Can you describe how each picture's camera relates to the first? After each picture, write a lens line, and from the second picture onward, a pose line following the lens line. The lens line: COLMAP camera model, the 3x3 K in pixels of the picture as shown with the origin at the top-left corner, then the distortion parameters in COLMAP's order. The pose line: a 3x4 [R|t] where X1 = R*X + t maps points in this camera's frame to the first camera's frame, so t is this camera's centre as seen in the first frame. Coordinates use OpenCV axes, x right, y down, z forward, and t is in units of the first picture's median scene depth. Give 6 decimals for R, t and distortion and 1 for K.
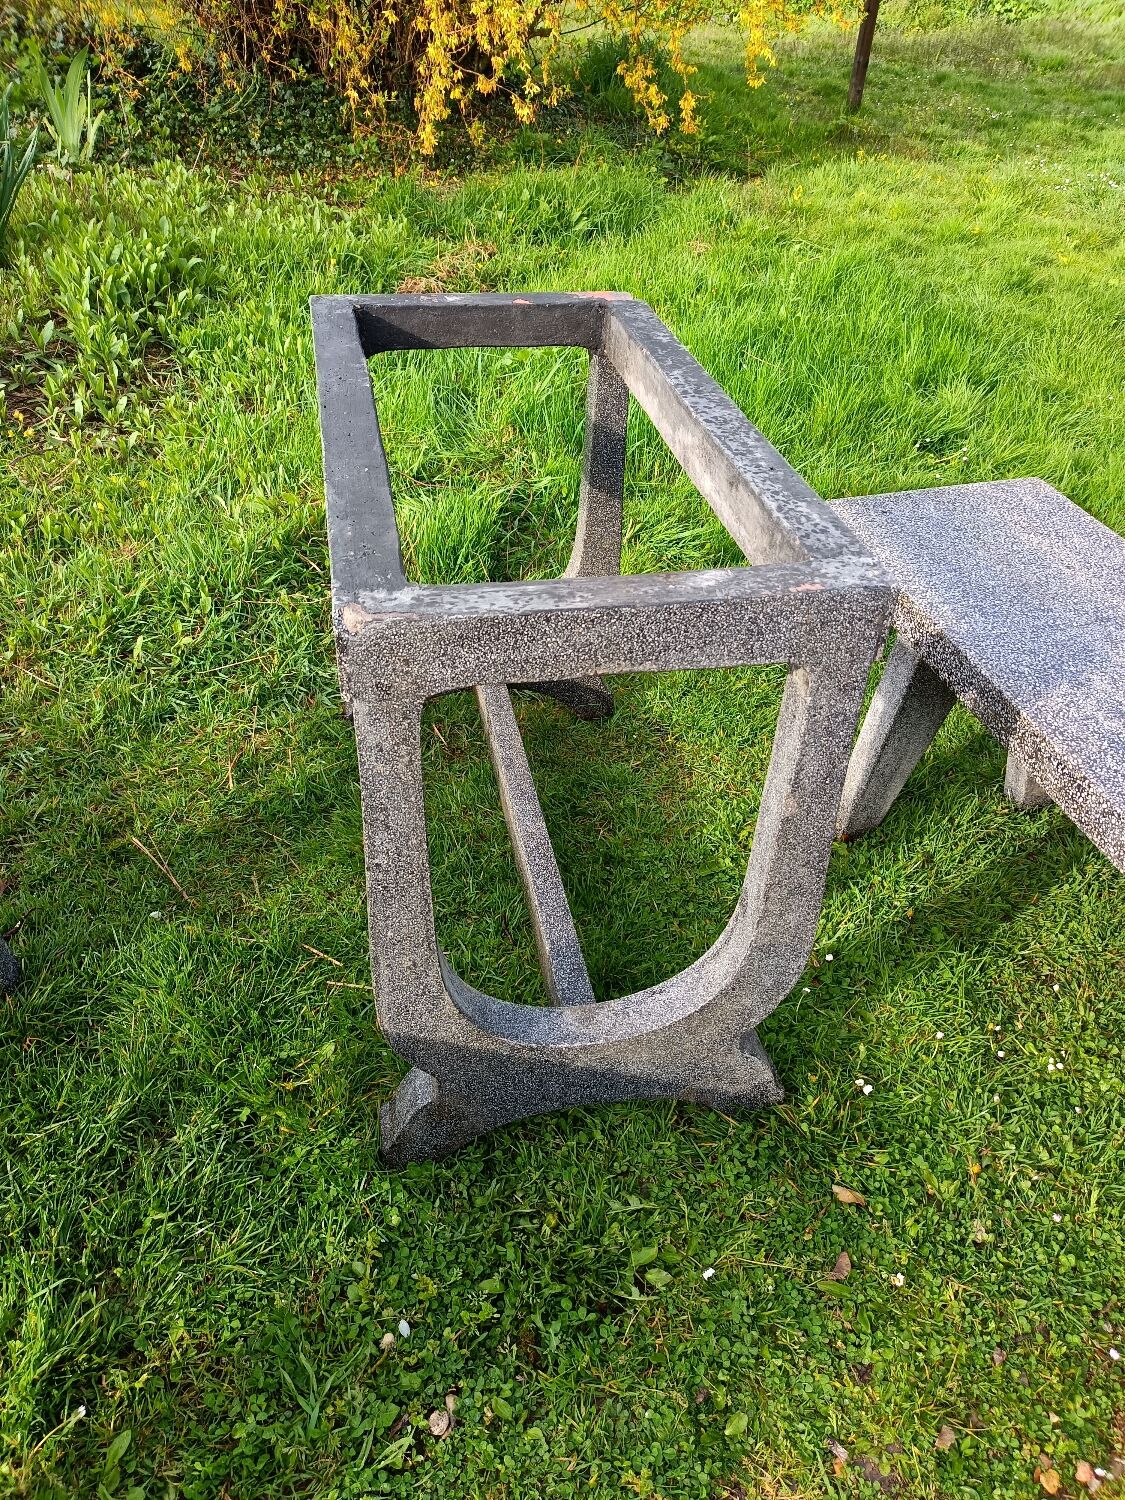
lens RADIAL K [[1170.2, 0, 562.5], [0, 1170.2, 750.0], [0, 0, 1]] dist [0.023135, -0.012504]
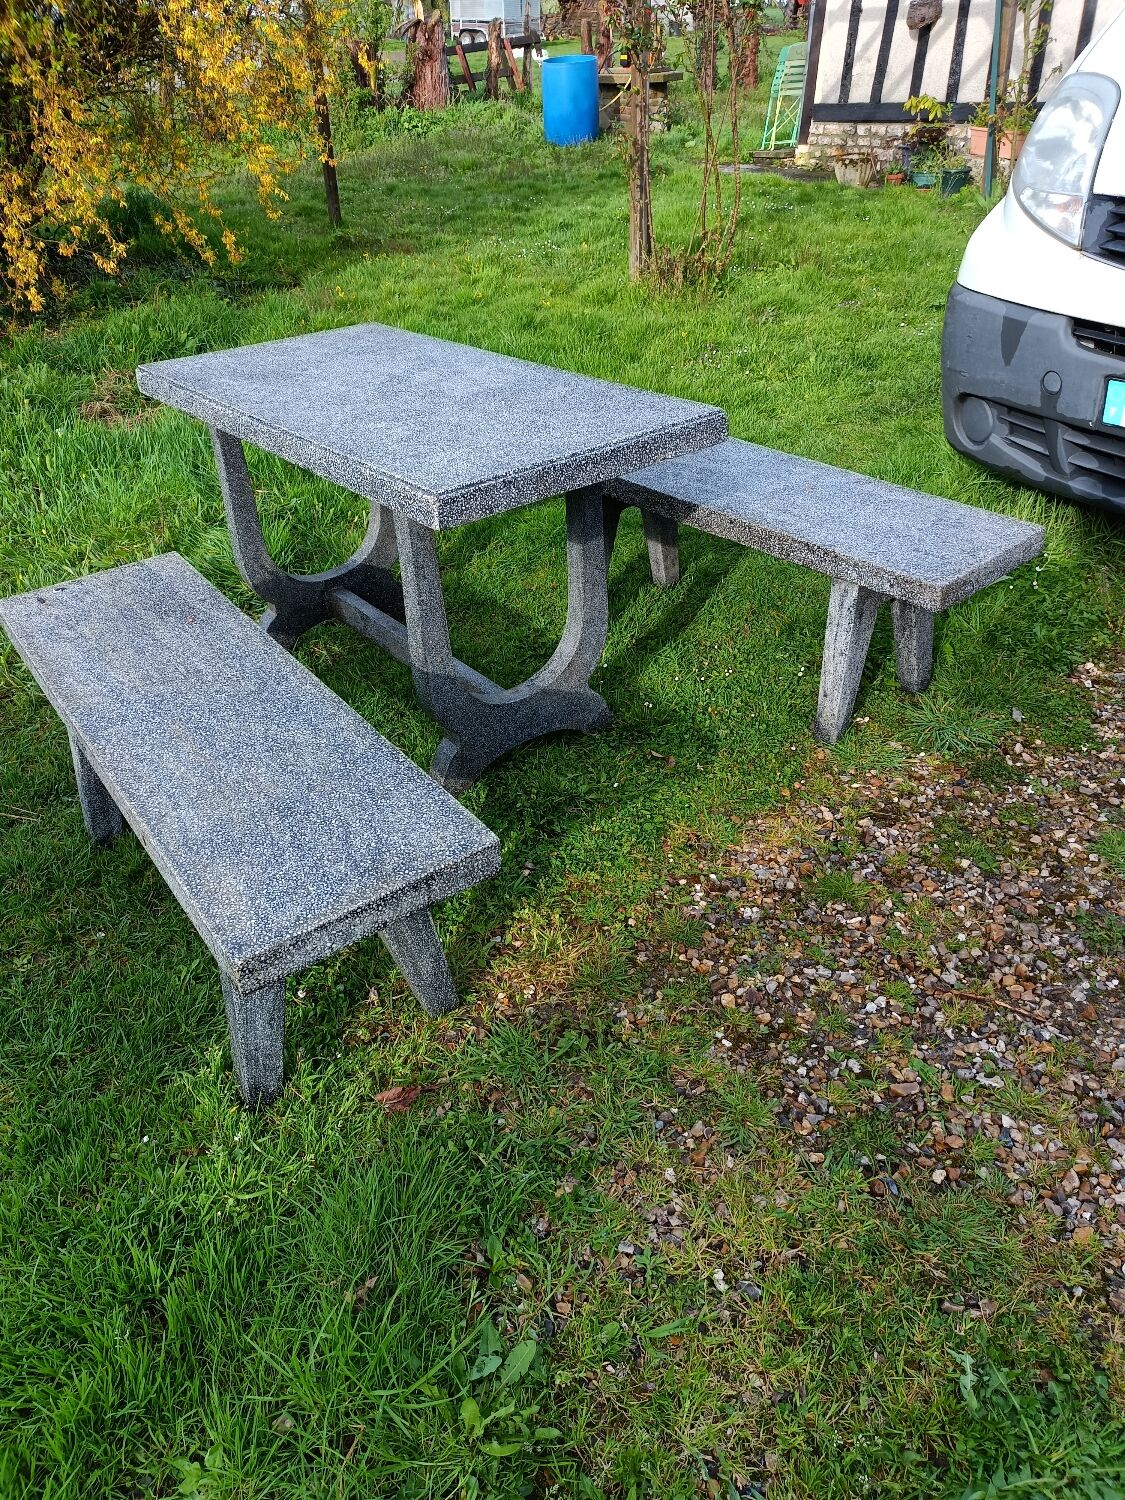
lens RADIAL K [[1212.3, 0, 575.6], [0, 1212.3, 753.6], [0, 0, 1]] dist [0.027281, -0.003363]
pose [[0.891450, -0.299565, 0.339967, -0.195845], [0.327198, 0.944608, -0.025617, 0.134154], [-0.313462, 0.134073, 0.940088, -0.291871]]
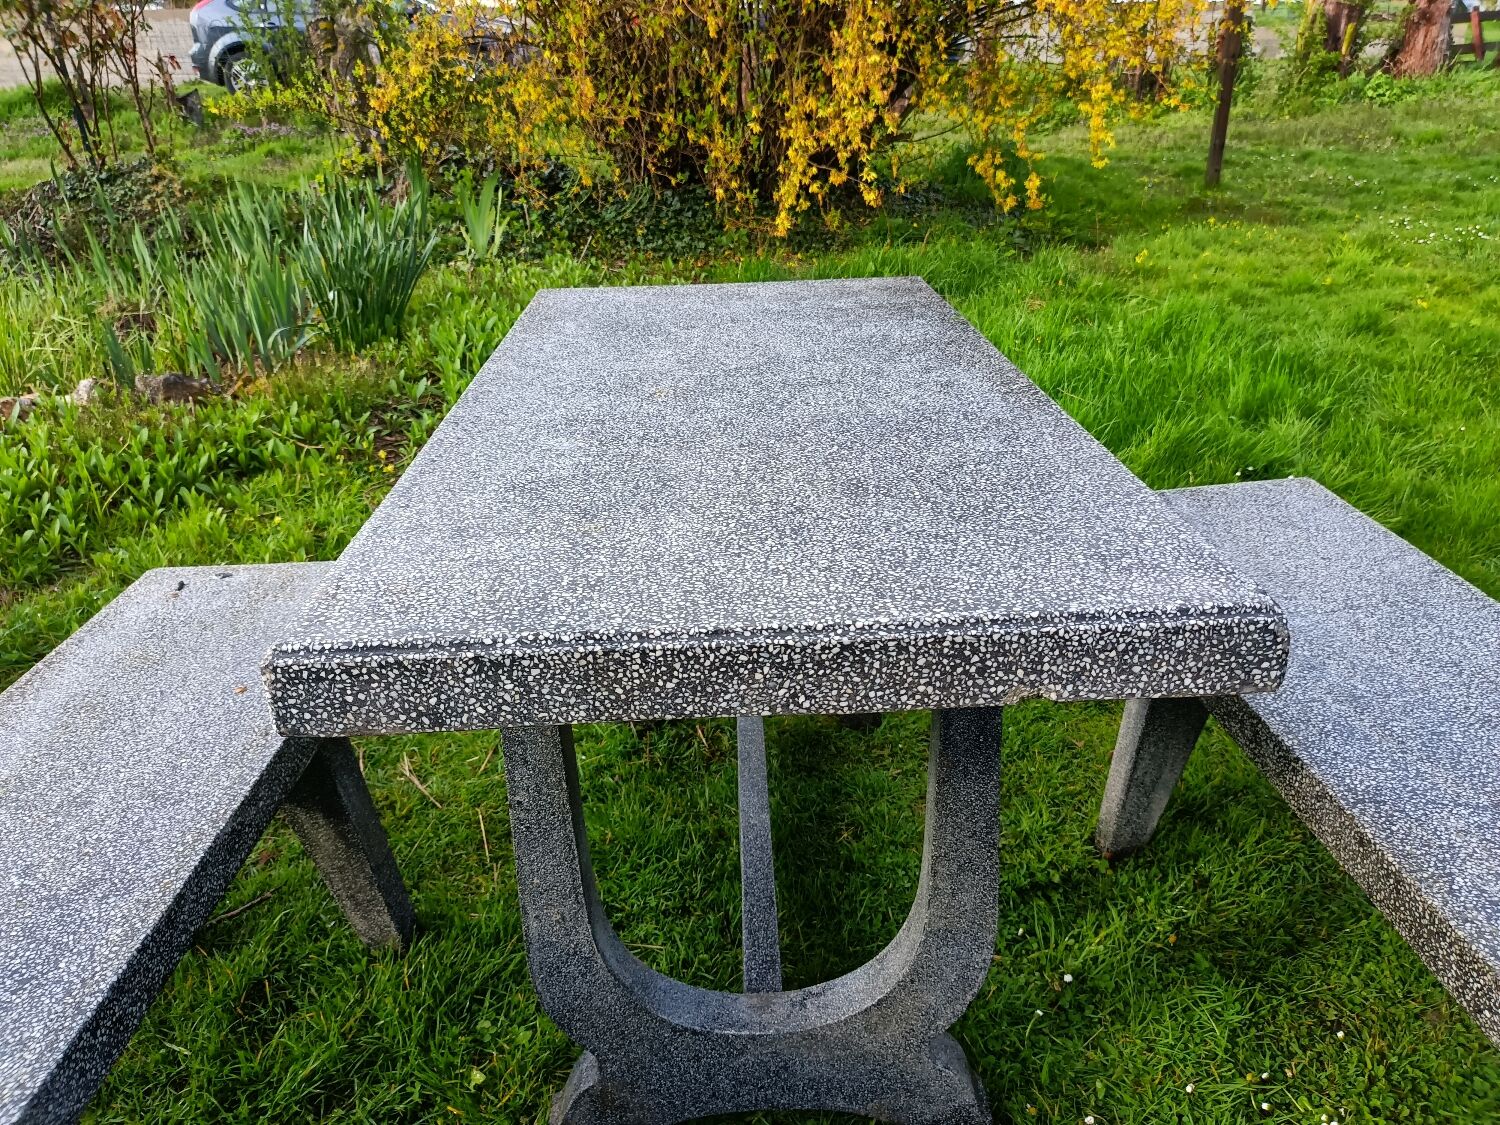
lens RADIAL K [[1170.2, 0, 739.5], [0, 1170.2, 566.5], [0, 0, 1]] dist [0.023135, -0.012504]
pose [[0.981860, 0.005741, -0.189523, 0.058539], [-0.045995, 0.976899, -0.208692, 0.026517], [0.183947, 0.213623, 0.959442, 0.006225]]
